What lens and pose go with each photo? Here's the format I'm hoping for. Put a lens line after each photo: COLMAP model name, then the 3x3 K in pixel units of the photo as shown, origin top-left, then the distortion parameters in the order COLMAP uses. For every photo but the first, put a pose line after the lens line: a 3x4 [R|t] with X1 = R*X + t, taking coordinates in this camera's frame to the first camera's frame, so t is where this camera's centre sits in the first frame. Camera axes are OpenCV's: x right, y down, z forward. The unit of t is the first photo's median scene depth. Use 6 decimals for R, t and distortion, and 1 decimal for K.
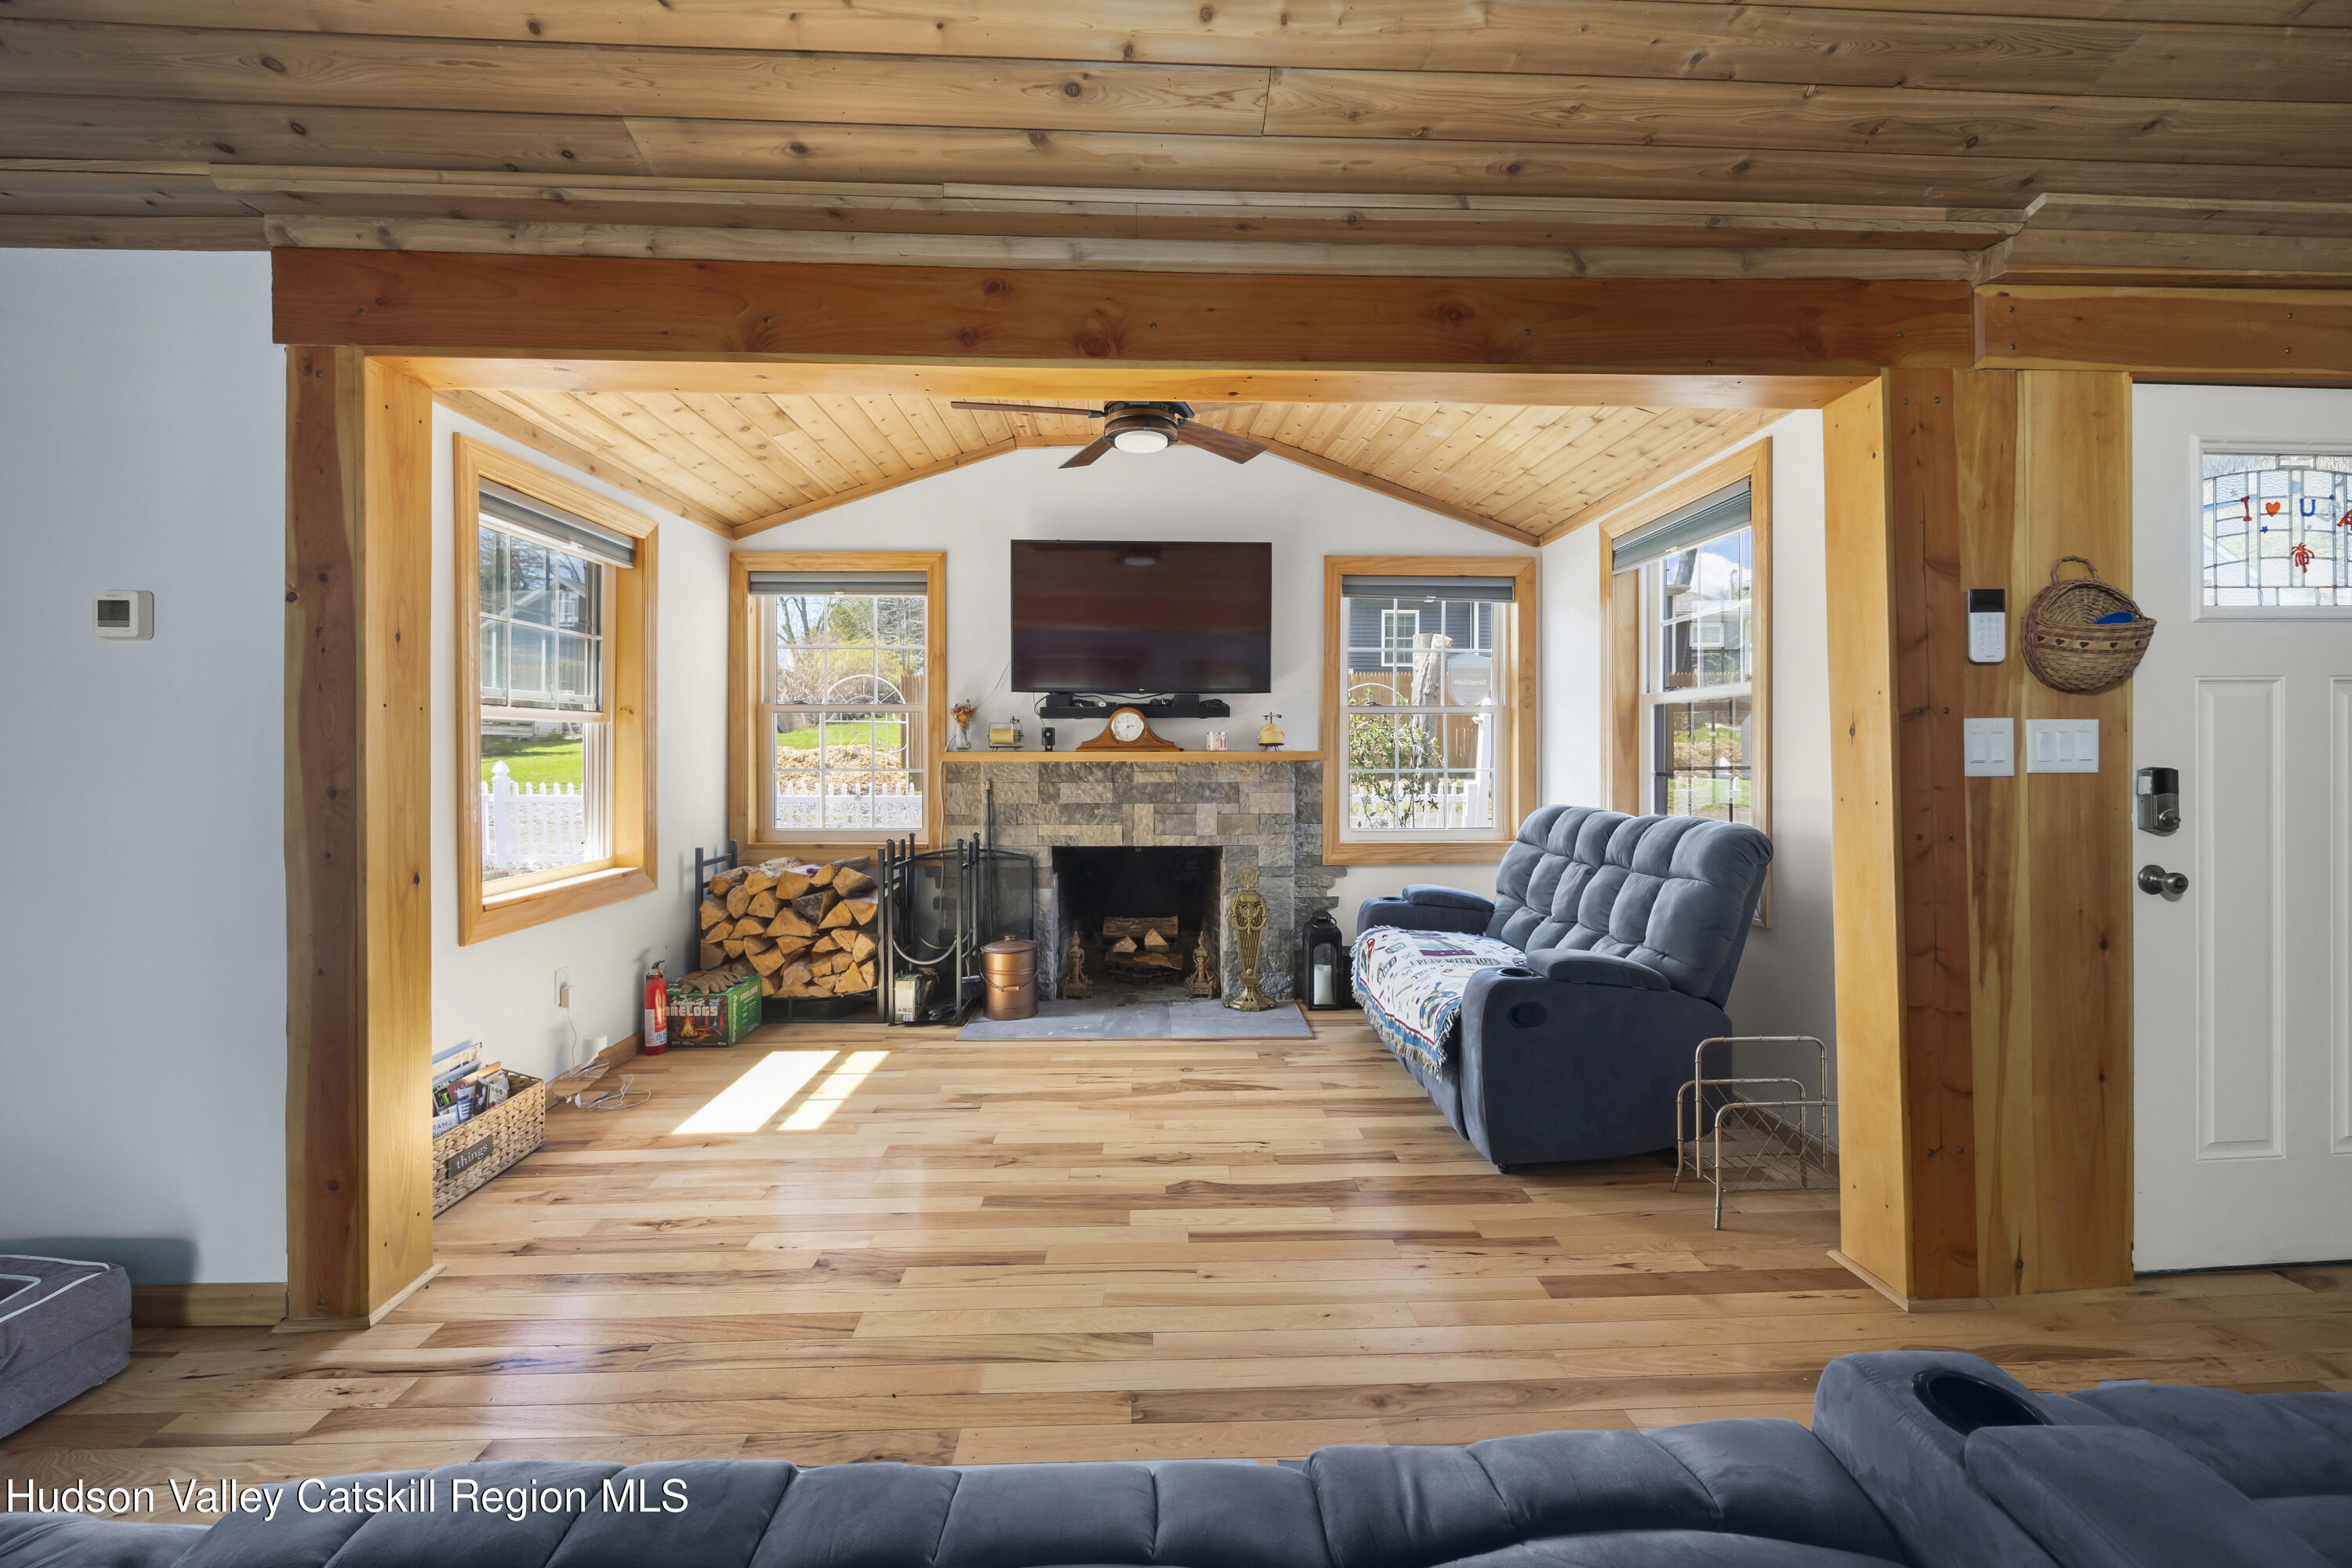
lens RADIAL K [[911.2, 0, 1184.4], [0, 911.2, 756.4], [0, 0, 1]] dist [-0.002213, 0.000274]
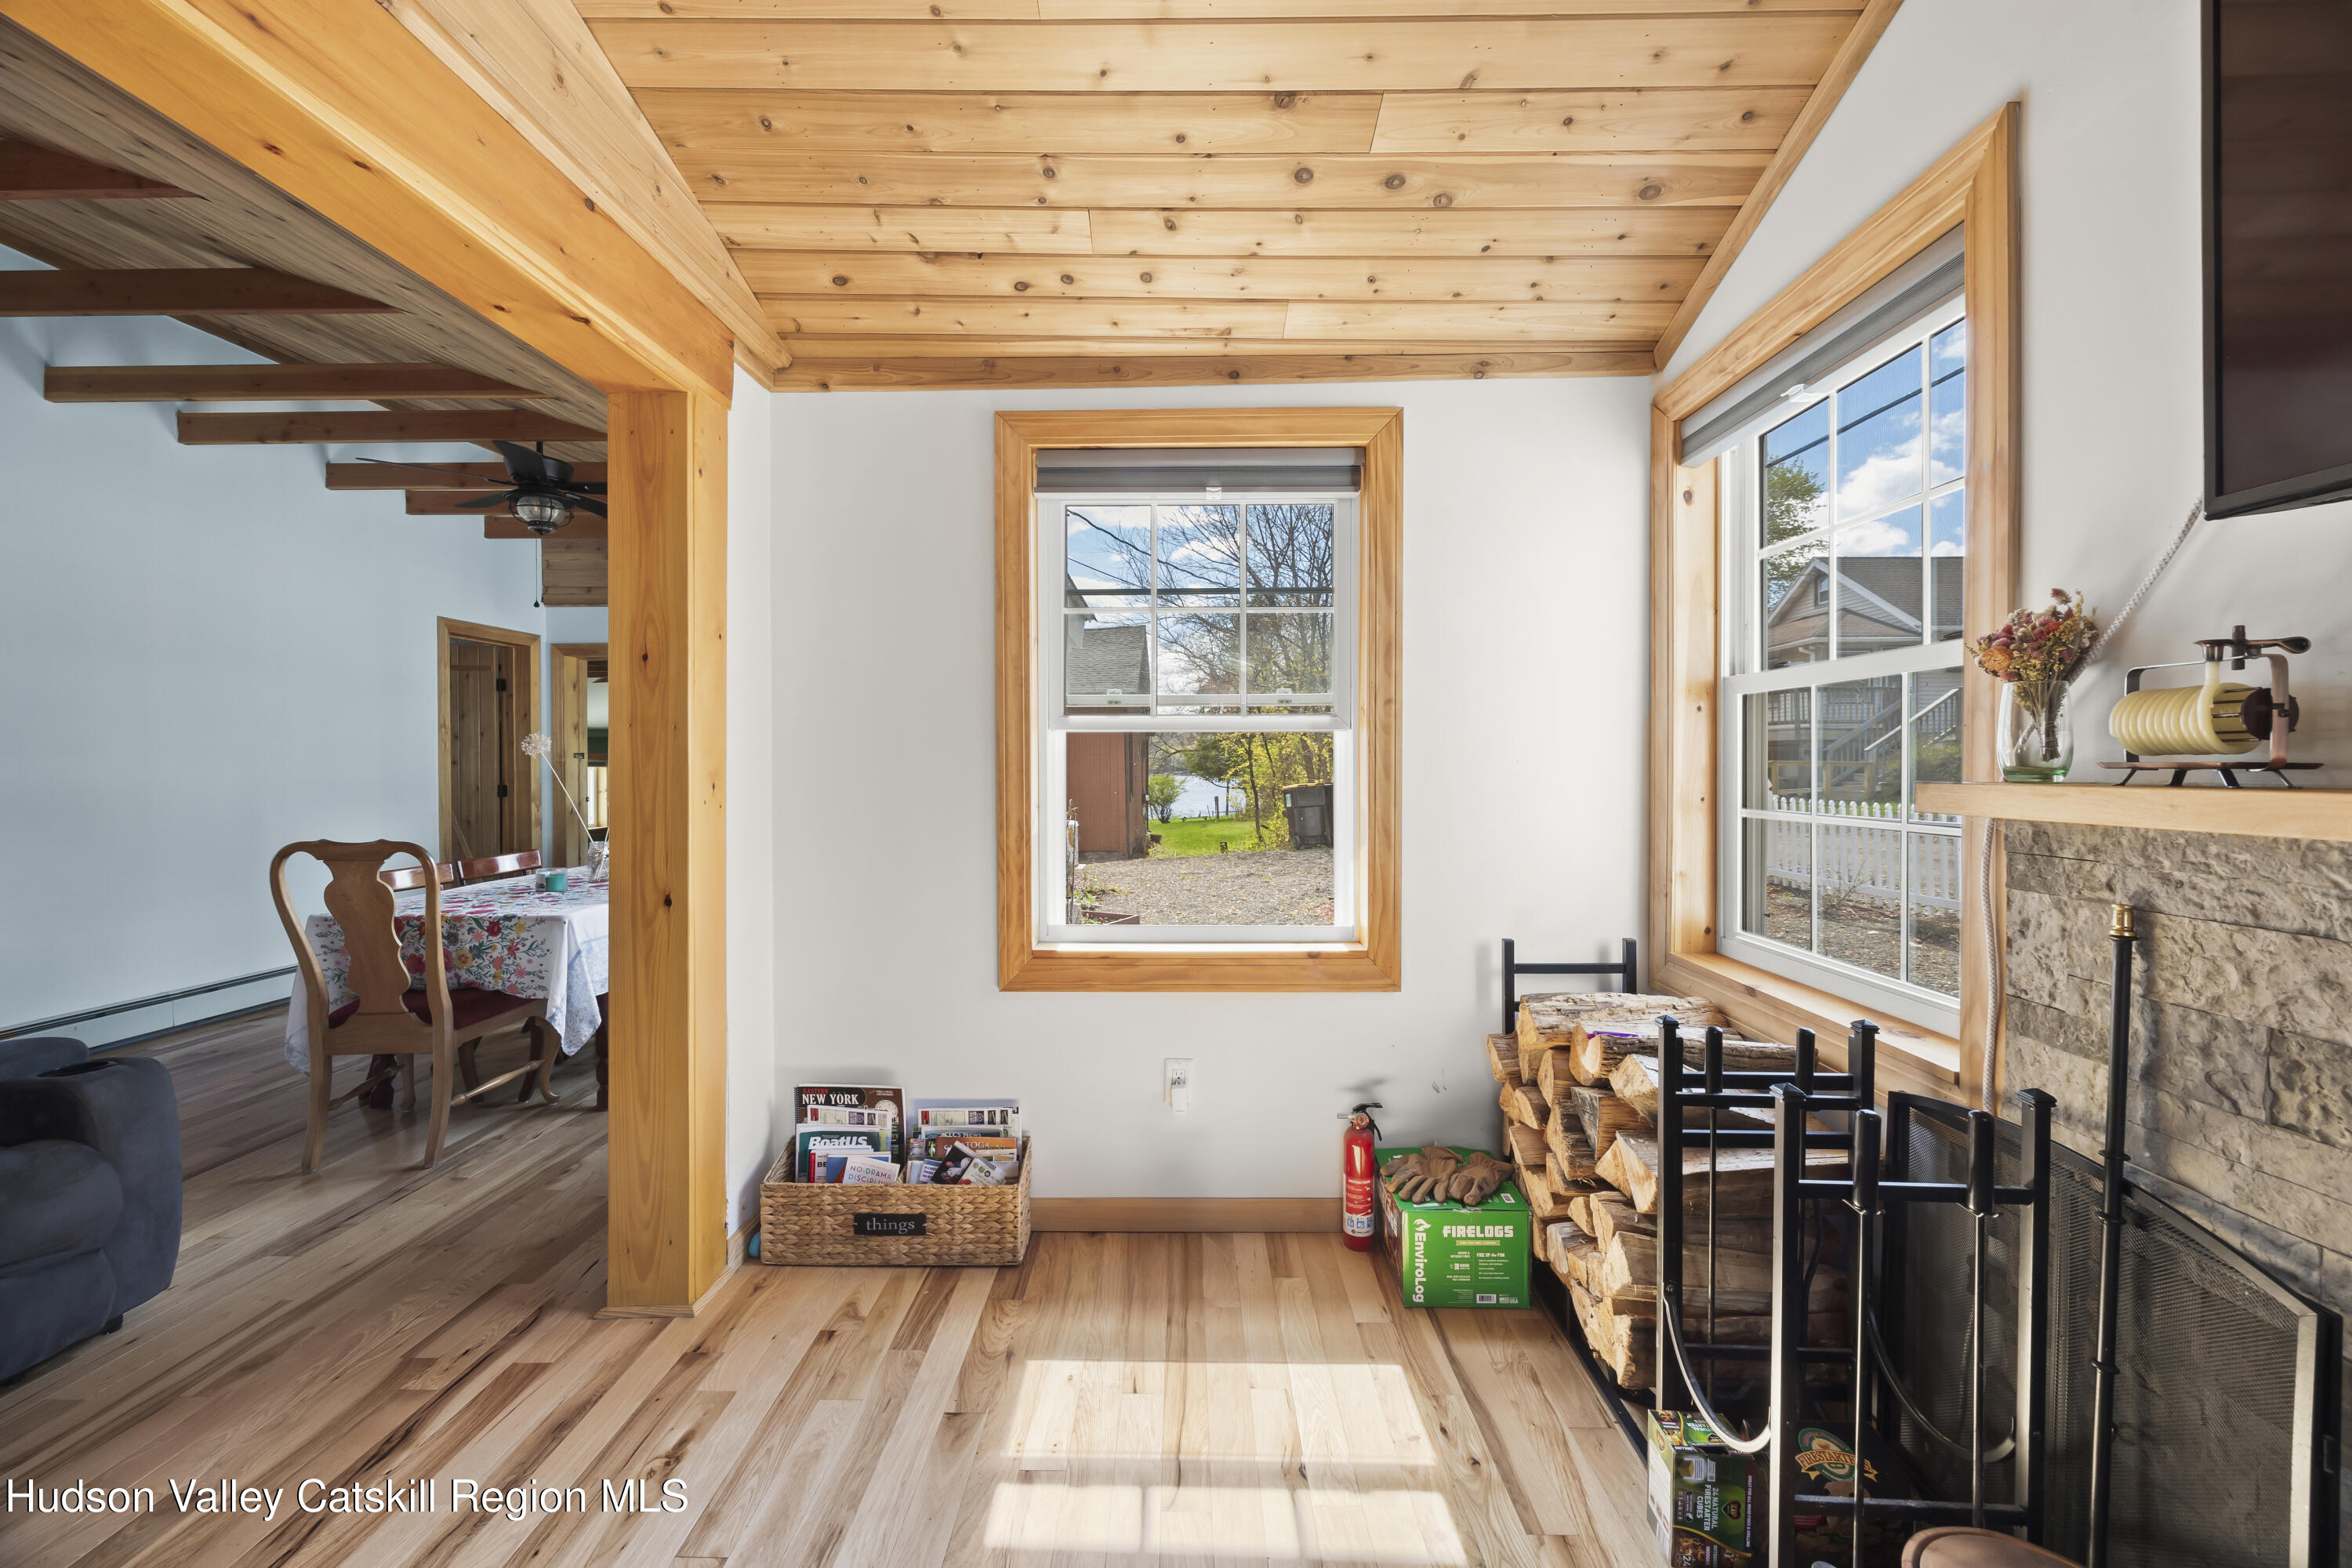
lens RADIAL K [[902.8, 0, 1174.7], [0, 902.8, 772.0], [0, 0, 1]] dist [0.000245, 0.000134]
pose [[-0.051552, 0.009676, -0.998623, 0.050601], [-0.008264, 0.999915, 0.010115, -0.009758], [0.998636, 0.008774, -0.051467, 0.818535]]
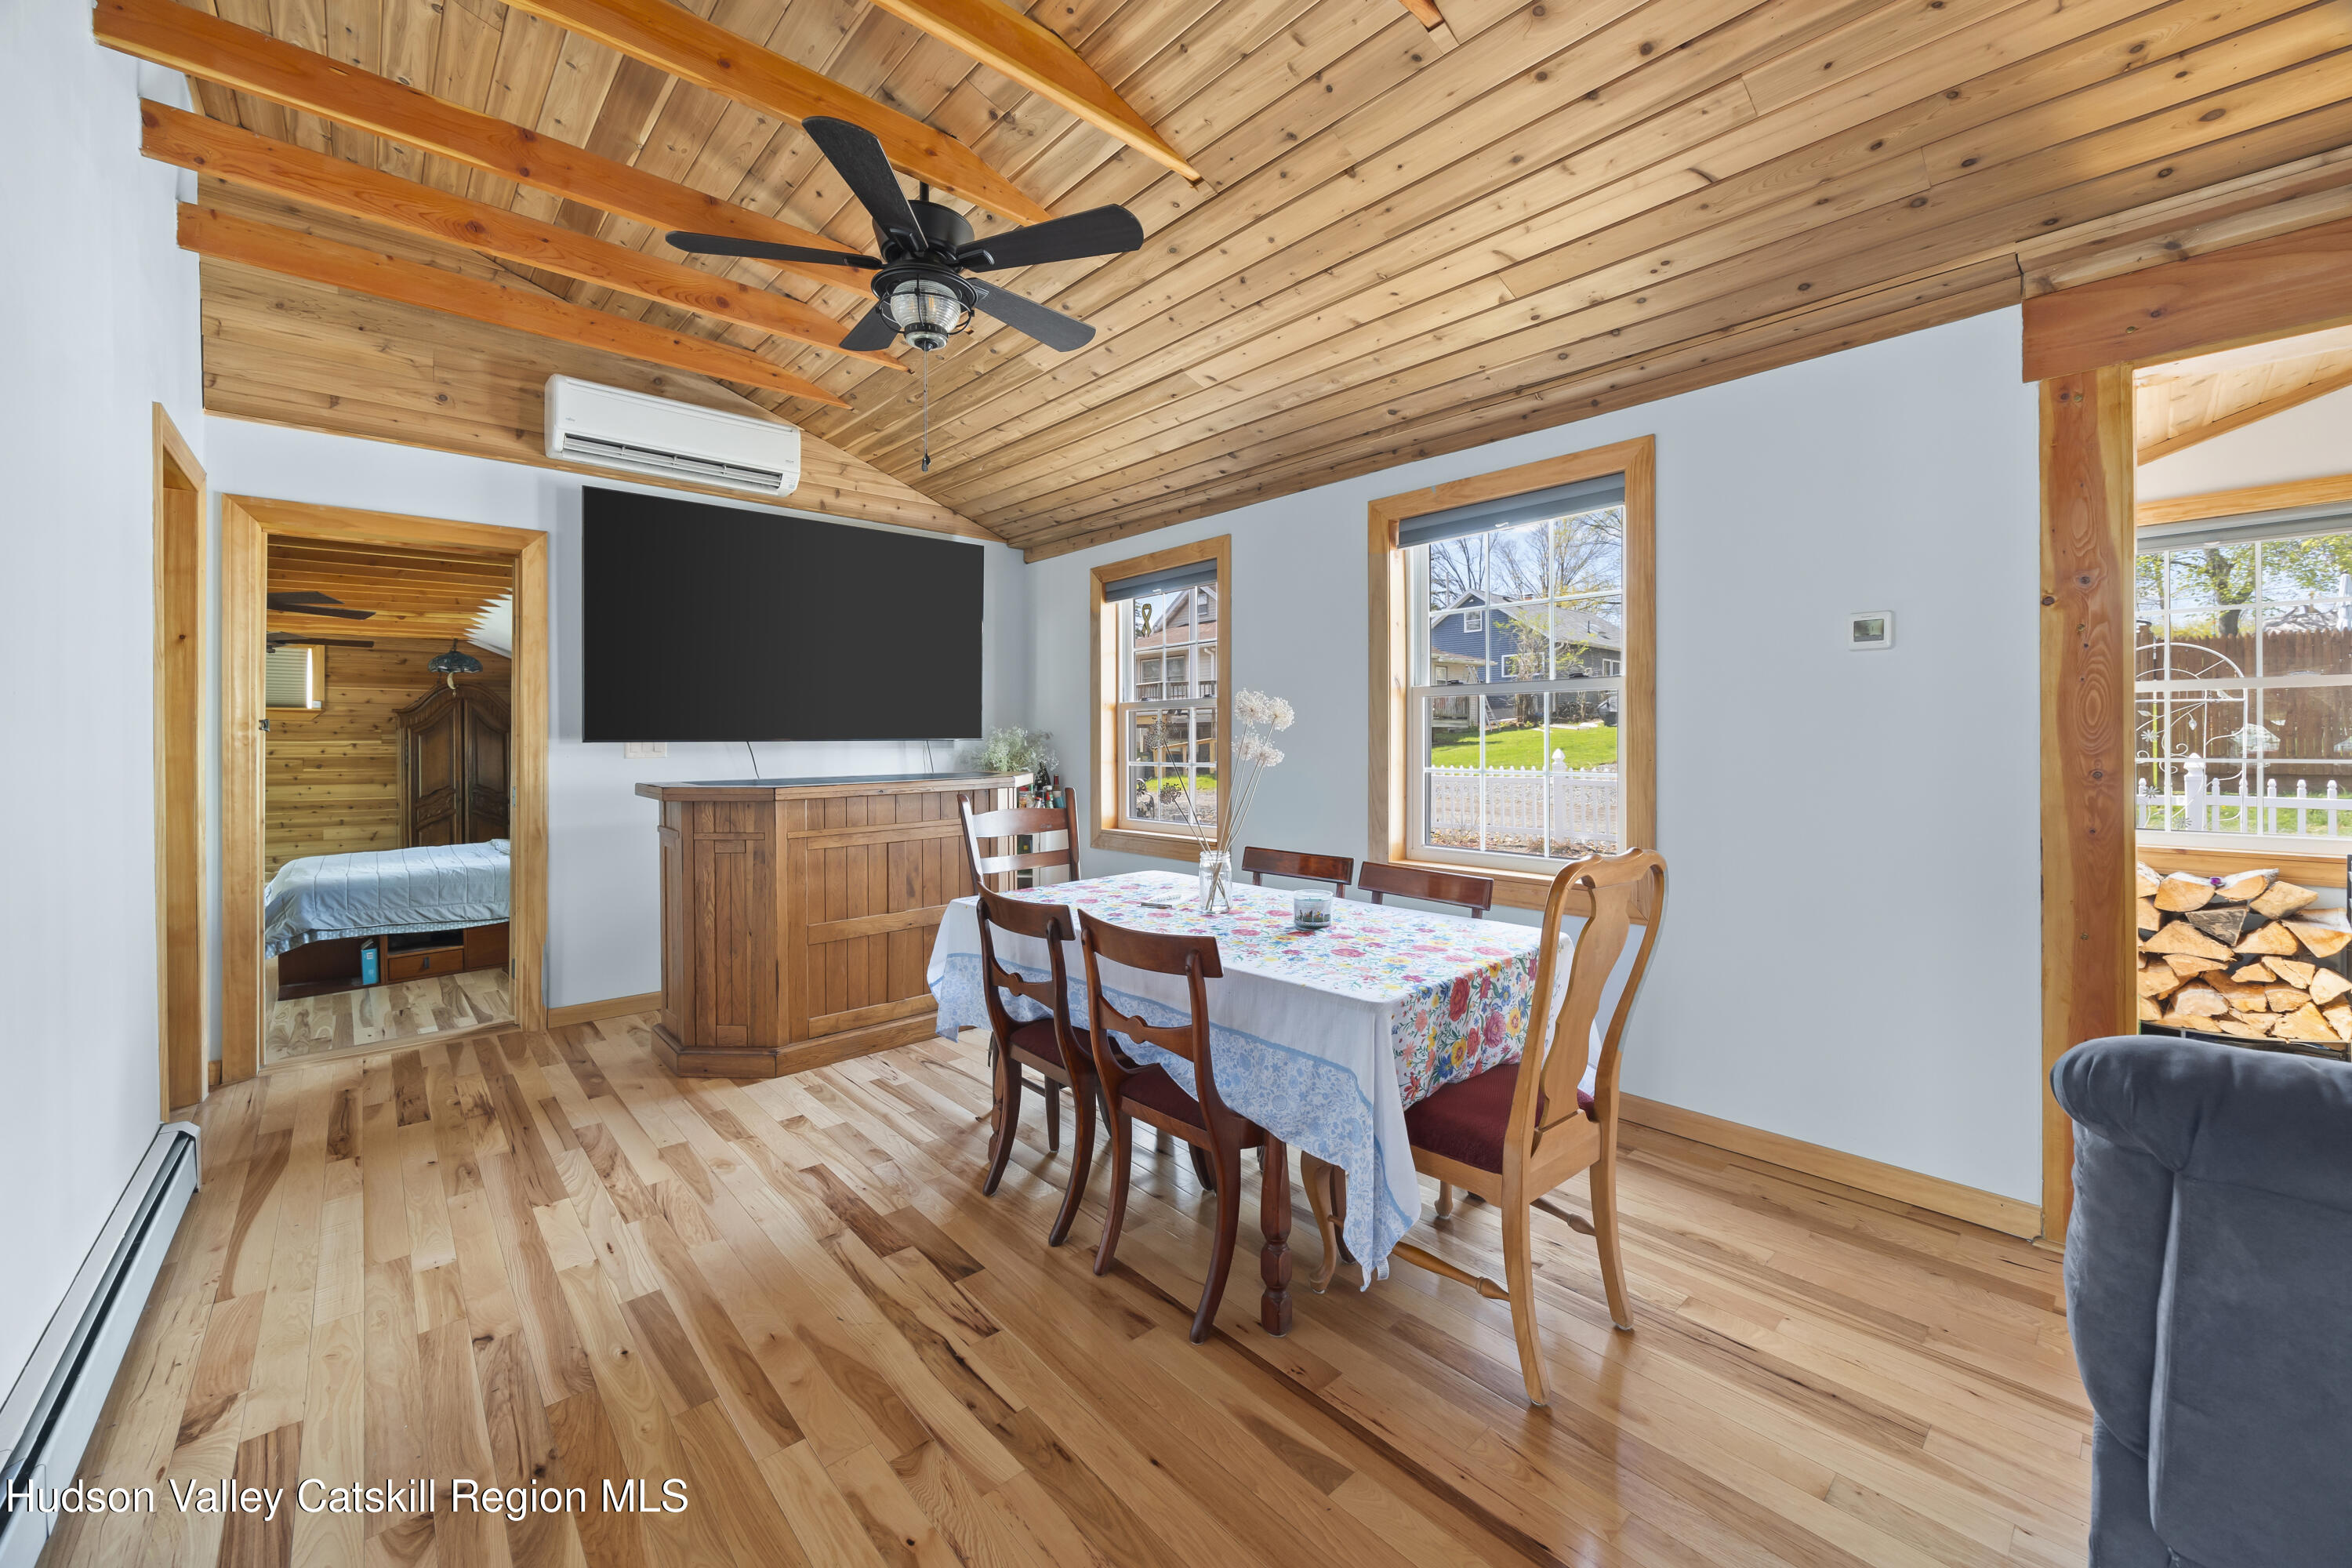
lens RADIAL K [[920.0, 0, 1181.3], [0, 920.0, 742.8], [0, 0, 1]] dist [0.000709, 0.000088]
pose [[0.645193, -0.002743, -0.764015, -0.381078], [-0.000459, 0.999992, -0.003977, 0.002985], [0.764020, 0.002917, 0.645186, -0.268783]]
